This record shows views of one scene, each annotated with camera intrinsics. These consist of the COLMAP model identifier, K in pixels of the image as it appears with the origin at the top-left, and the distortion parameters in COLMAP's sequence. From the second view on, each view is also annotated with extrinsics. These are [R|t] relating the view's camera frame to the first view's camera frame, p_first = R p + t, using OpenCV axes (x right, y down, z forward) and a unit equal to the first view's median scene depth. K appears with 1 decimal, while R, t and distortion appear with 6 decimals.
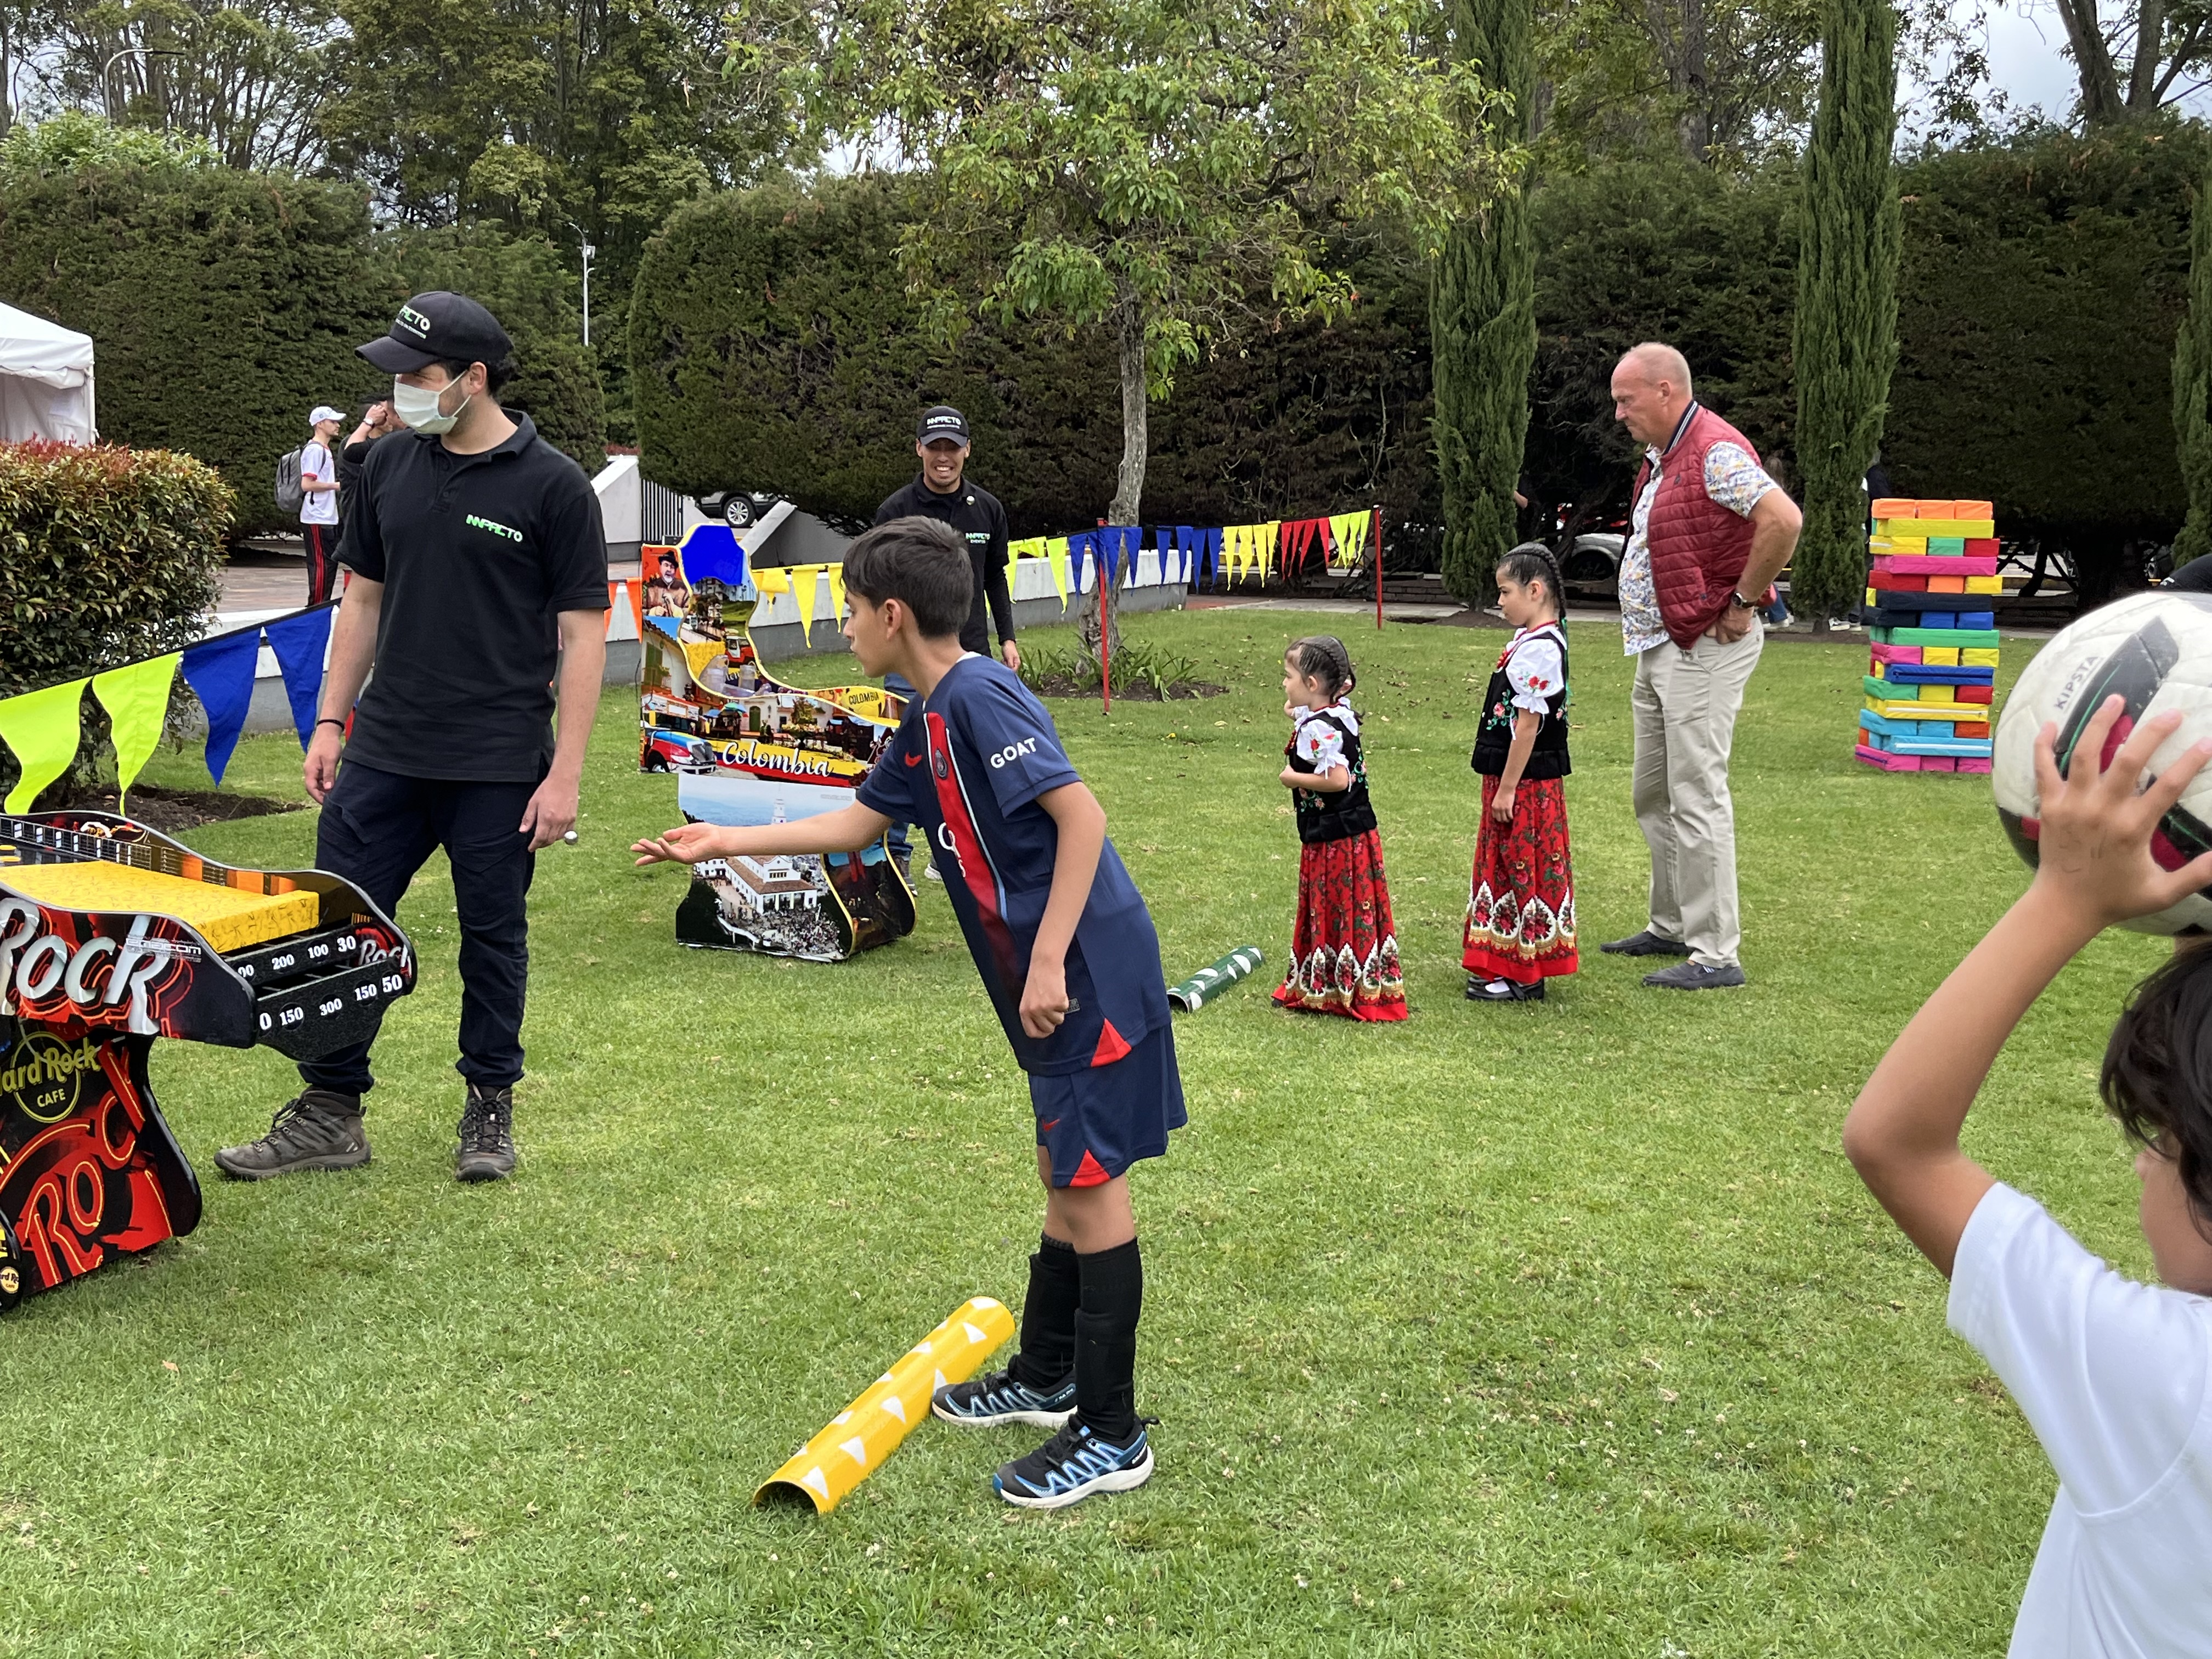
lens RADIAL K [[2362.3, 0, 1117.0], [0, 2362.3, 859.6], [0, 0, 1]] dist [-0.085361, 0.194117]
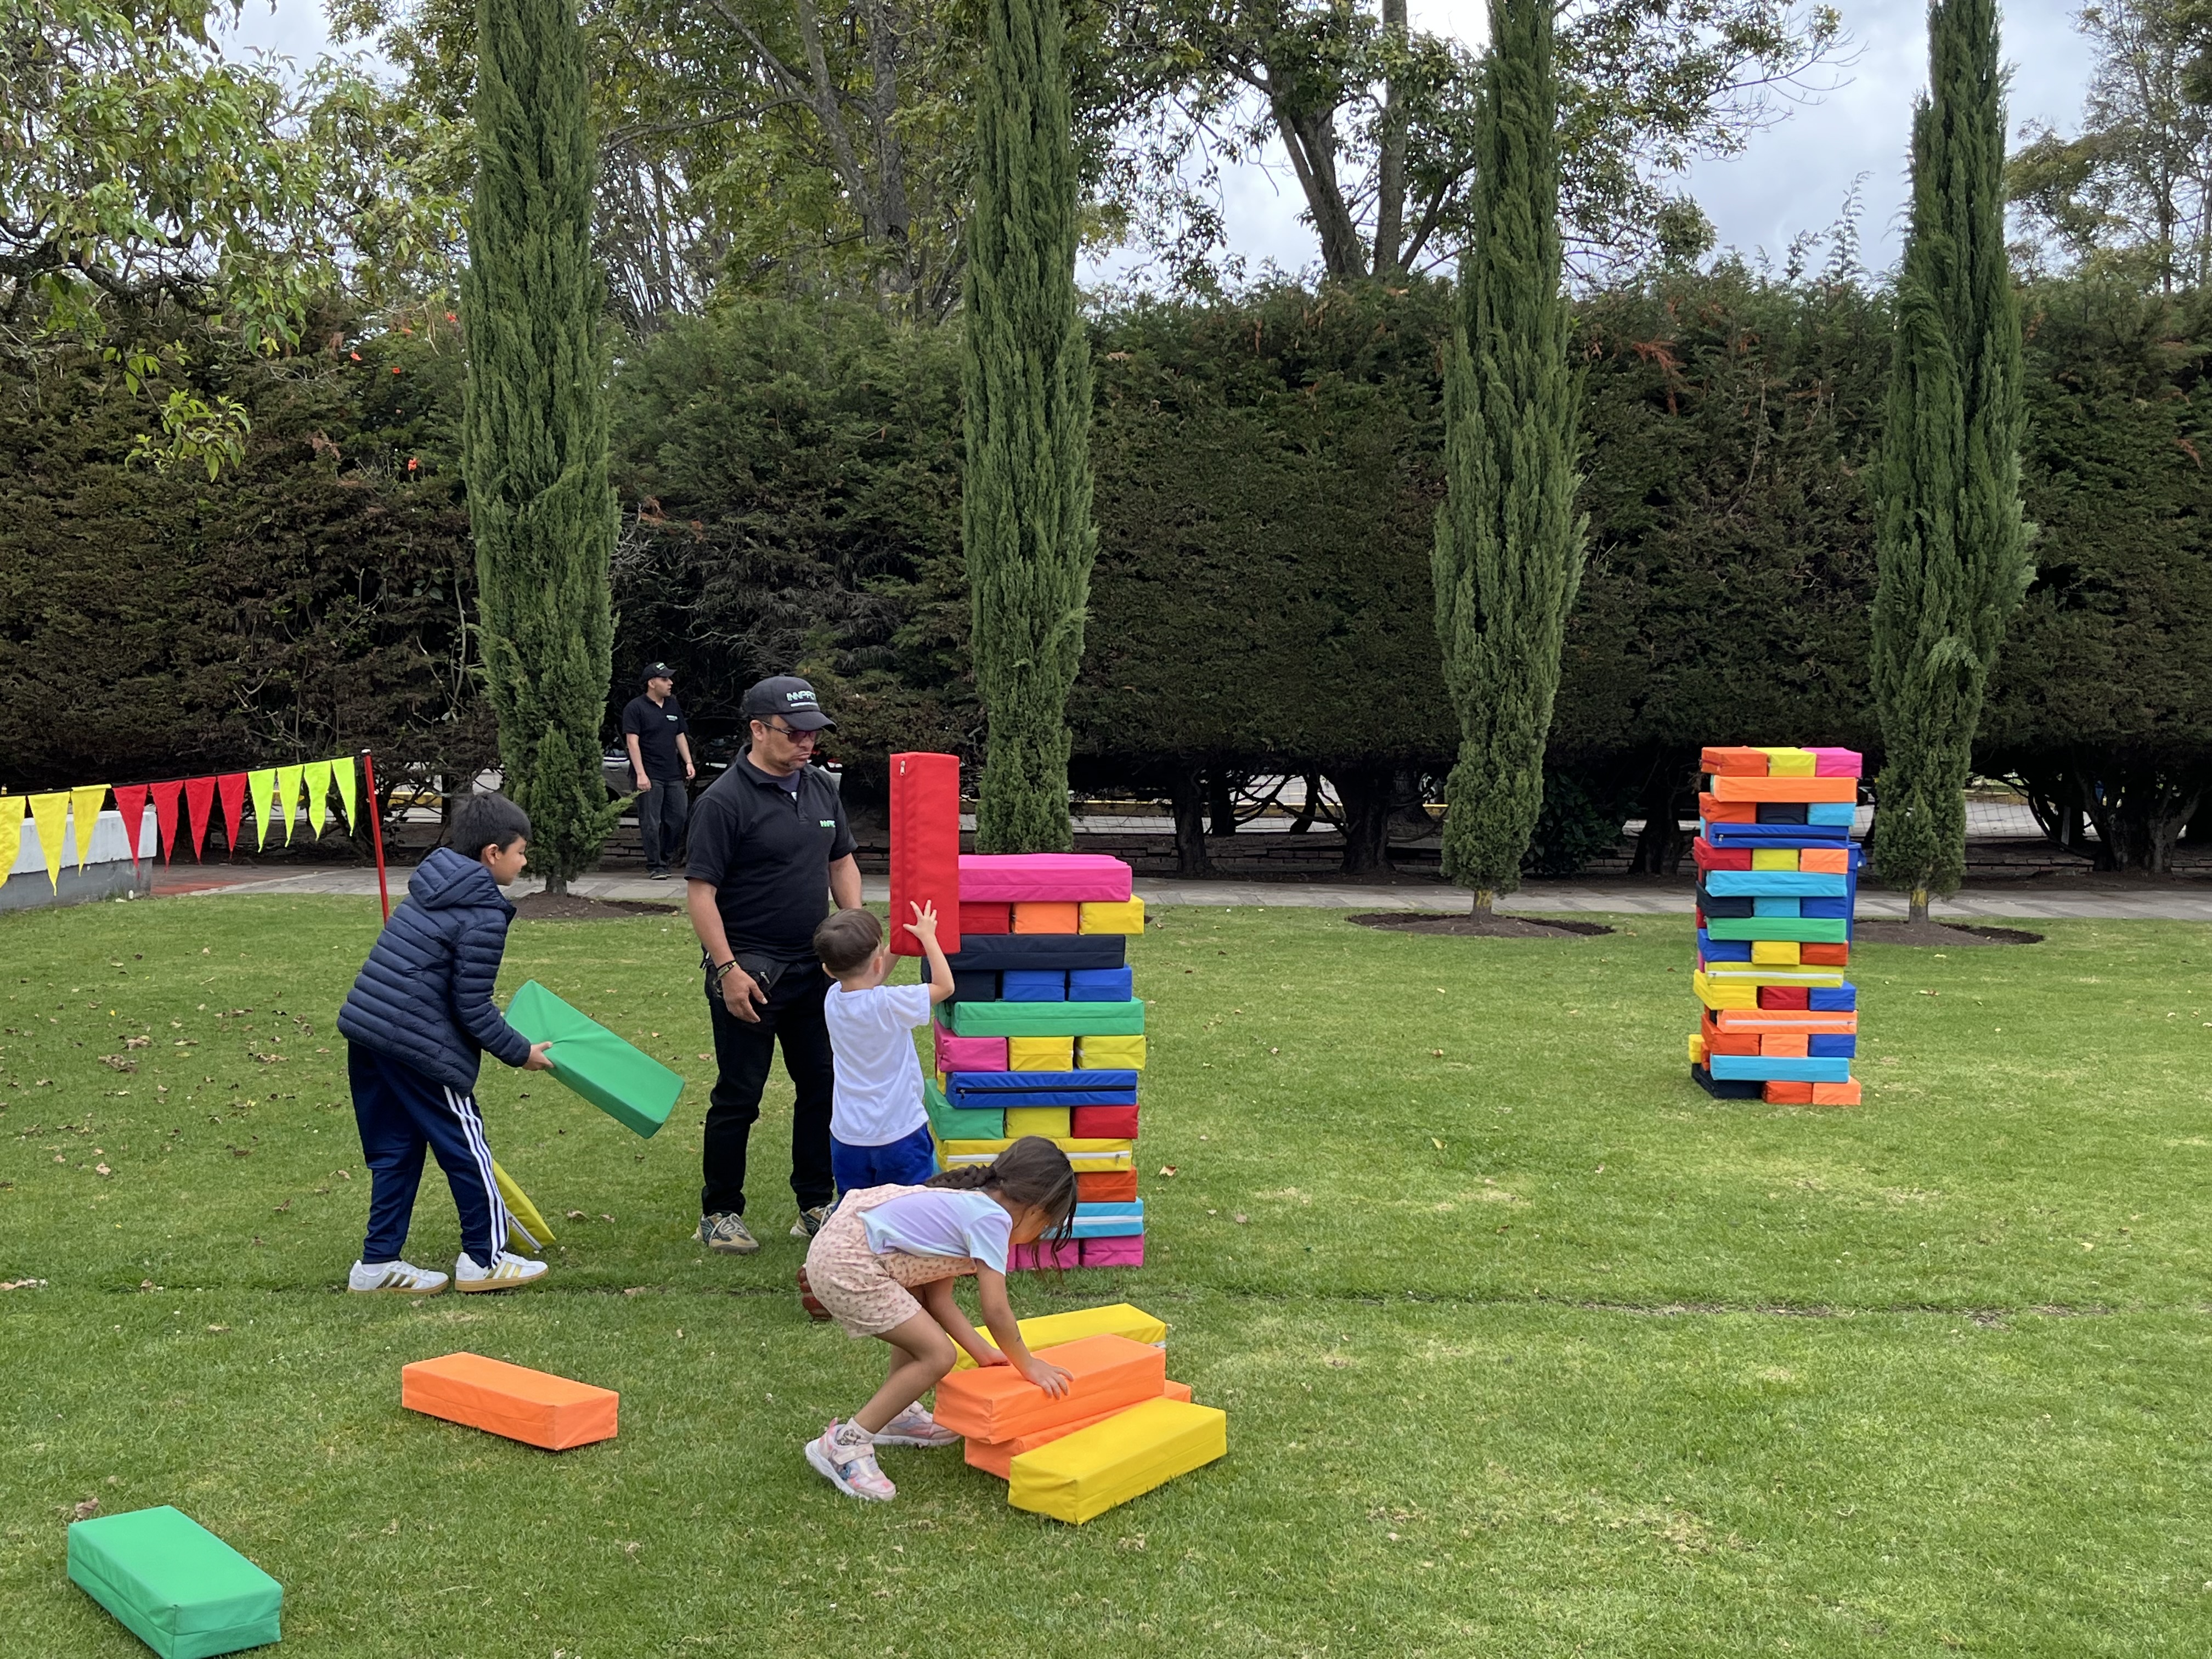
lens RADIAL K [[2327.5, 0, 1105.0], [0, 2327.5, 865.6], [0, 0, 1]] dist [0.205034, -0.838894]
pose [[0.963198, -0.022849, 0.267819, 0.125927], [0.046024, 0.995685, -0.080575, -0.048475], [-0.264823, 0.089936, 0.960094, 0.269676]]
